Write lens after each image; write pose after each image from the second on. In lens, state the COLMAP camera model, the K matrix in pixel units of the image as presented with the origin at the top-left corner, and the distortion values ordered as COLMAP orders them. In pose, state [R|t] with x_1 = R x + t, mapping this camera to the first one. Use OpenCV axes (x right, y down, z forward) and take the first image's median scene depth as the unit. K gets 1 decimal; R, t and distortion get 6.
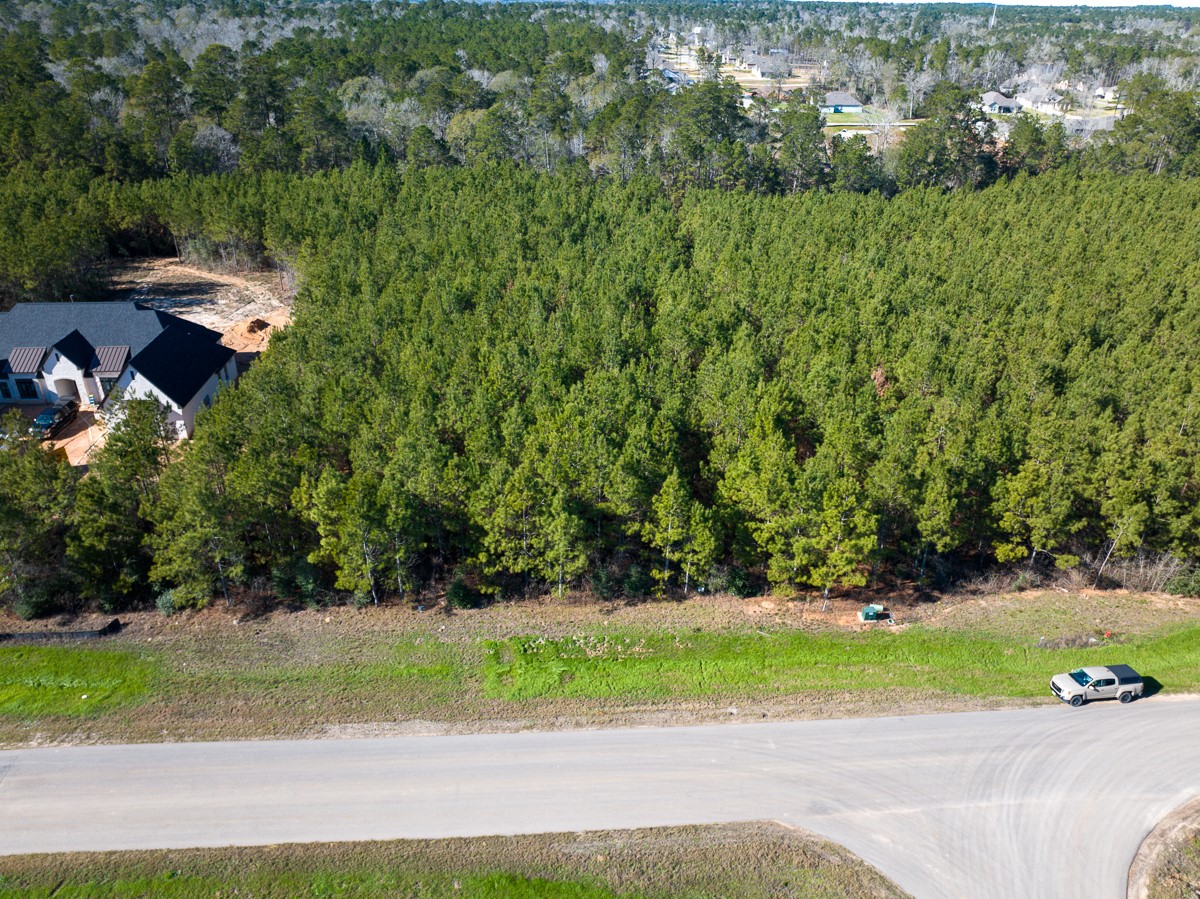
lens RADIAL K [[848.7, 0, 605.8], [0, 848.7, 448.7], [0, 0, 1]] dist [-0.035571, -0.005233]
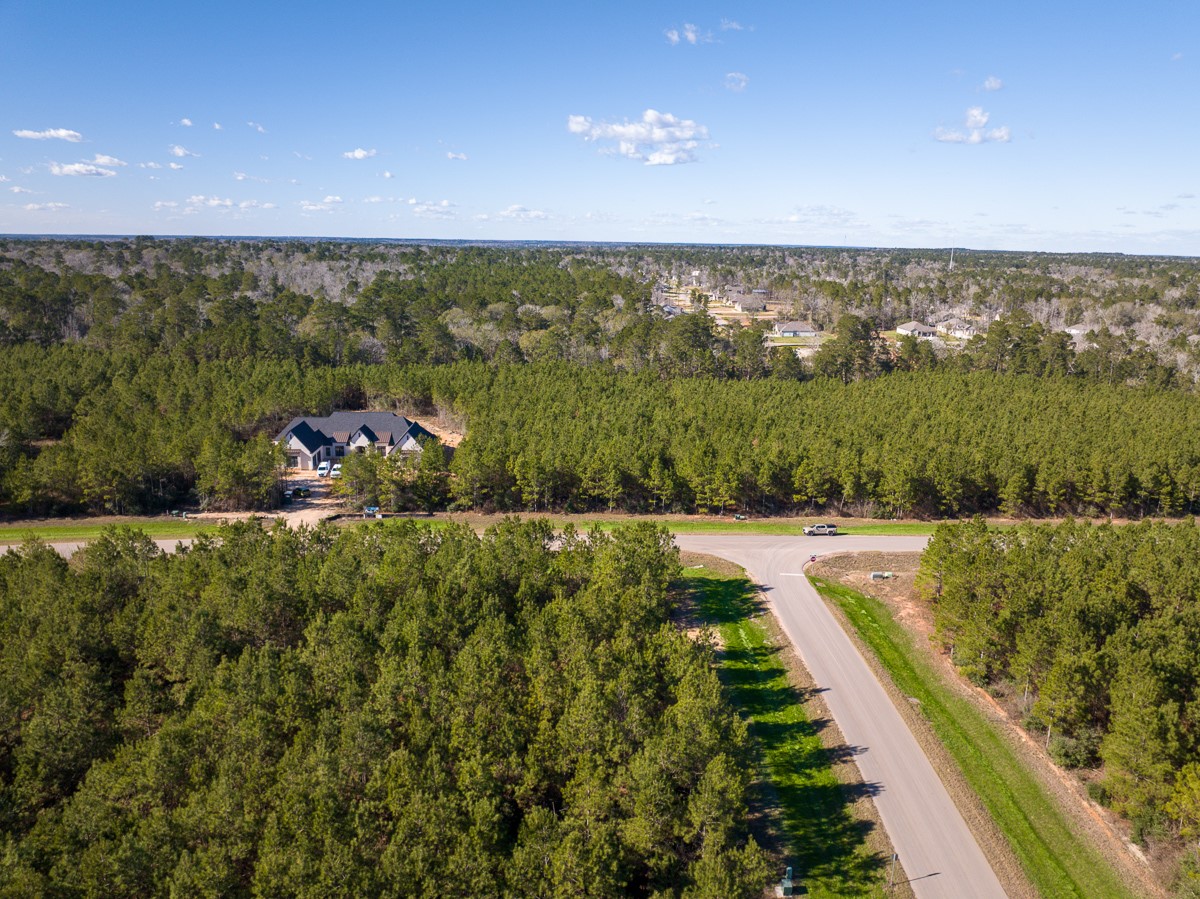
lens RADIAL K [[848.7, 0, 605.8], [0, 848.7, 448.7], [0, 0, 1]] dist [-0.035571, -0.005233]
pose [[0.999896, 0.009351, -0.010969, -0.013548], [-0.011797, 0.968178, -0.249986, 0.190433], [0.008282, 0.250089, 0.968187, -0.436530]]
